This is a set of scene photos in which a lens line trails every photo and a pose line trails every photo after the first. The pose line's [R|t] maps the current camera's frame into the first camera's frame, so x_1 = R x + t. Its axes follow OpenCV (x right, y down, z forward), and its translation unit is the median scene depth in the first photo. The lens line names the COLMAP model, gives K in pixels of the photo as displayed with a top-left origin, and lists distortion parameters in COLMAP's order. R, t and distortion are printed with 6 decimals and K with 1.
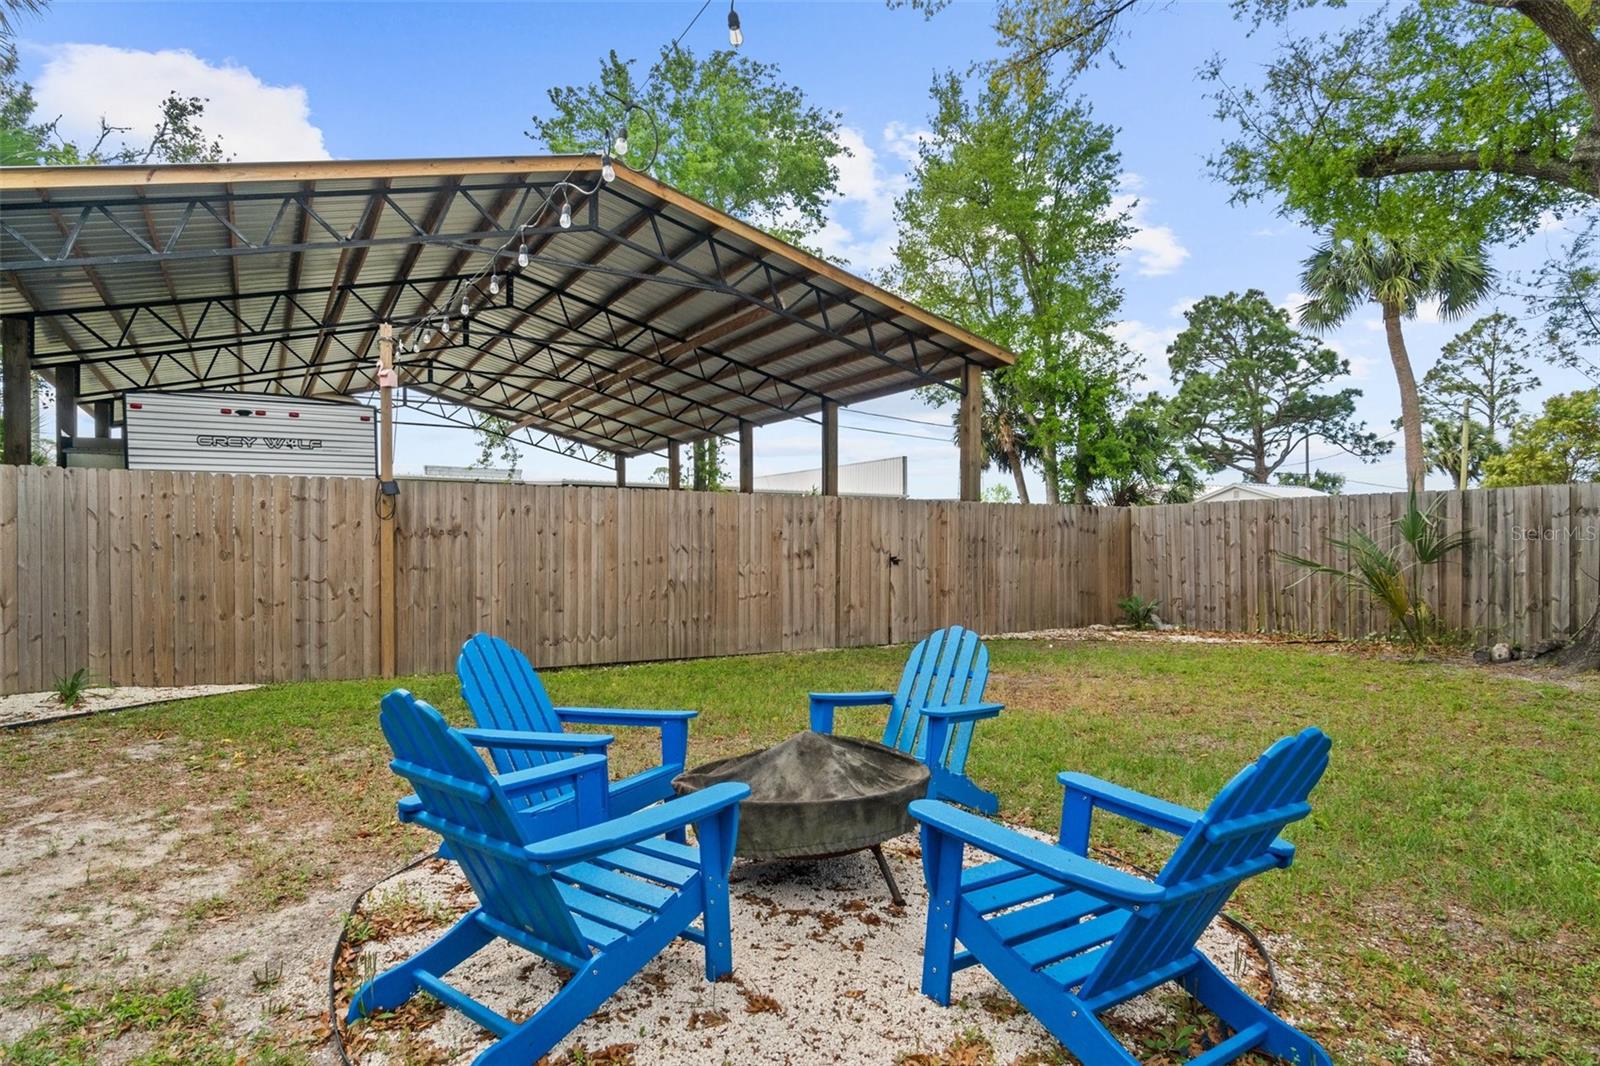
lens RADIAL K [[900.7, 0, 795.9], [0, 900.7, 543.0], [0, 0, 1]] dist [-0.001484, 0.000067]
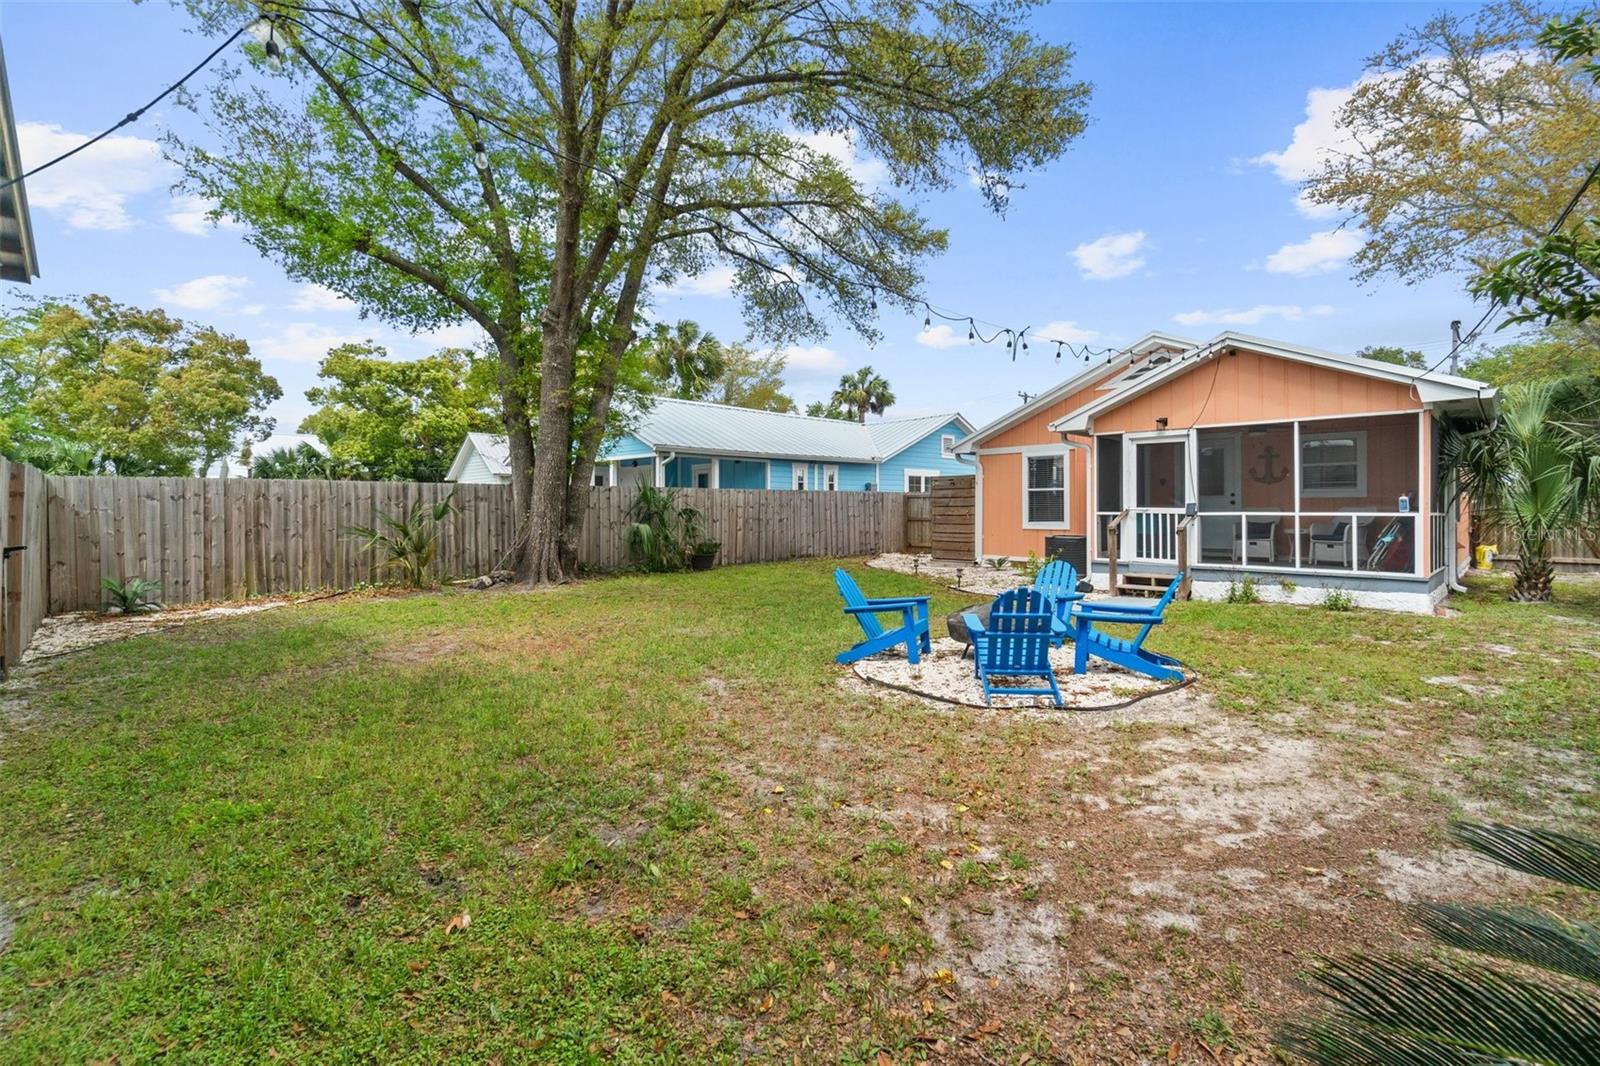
lens RADIAL K [[693.5, 0, 808.1], [0, 693.5, 505.8], [0, 0, 1]] dist [-0.005522, 0.001570]
pose [[-0.232006, 0.005415, 0.972699, -1.431611], [-0.005541, 0.999961, -0.006889, -0.038382], [-0.972698, -0.006988, -0.231967, 1.593814]]
